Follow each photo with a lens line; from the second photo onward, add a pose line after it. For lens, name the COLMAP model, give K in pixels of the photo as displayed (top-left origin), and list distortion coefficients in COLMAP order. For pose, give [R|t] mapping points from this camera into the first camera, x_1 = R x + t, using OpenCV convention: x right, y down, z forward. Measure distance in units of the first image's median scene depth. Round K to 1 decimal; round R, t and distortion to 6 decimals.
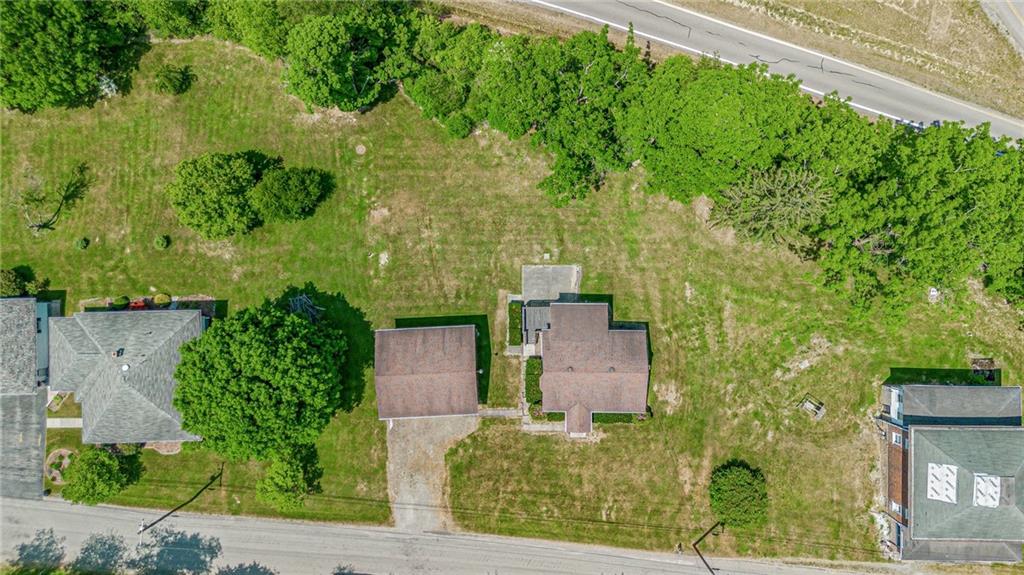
lens RADIAL K [[716.0, 0, 512.0], [0, 716.0, 287.5], [0, 0, 1]] dist [0.079969, -0.088886]
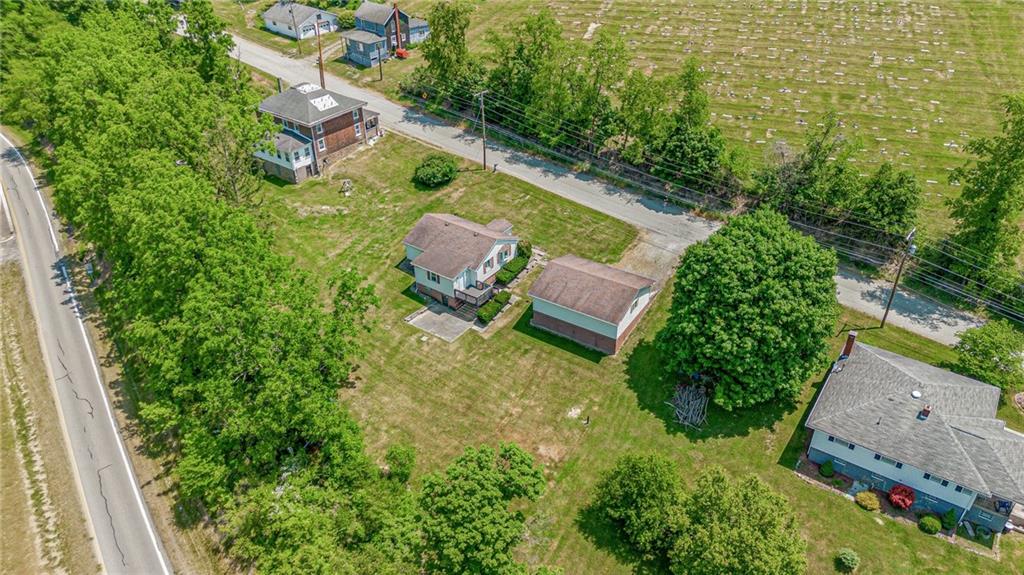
lens RADIAL K [[716.0, 0, 512.0], [0, 716.0, 287.5], [0, 0, 1]] dist [0.079969, -0.088886]
pose [[-0.812993, -0.314844, 0.489813, -0.485676], [0.582140, -0.457517, 0.672154, -0.579674], [0.012474, 0.831596, 0.555241, 0.422229]]
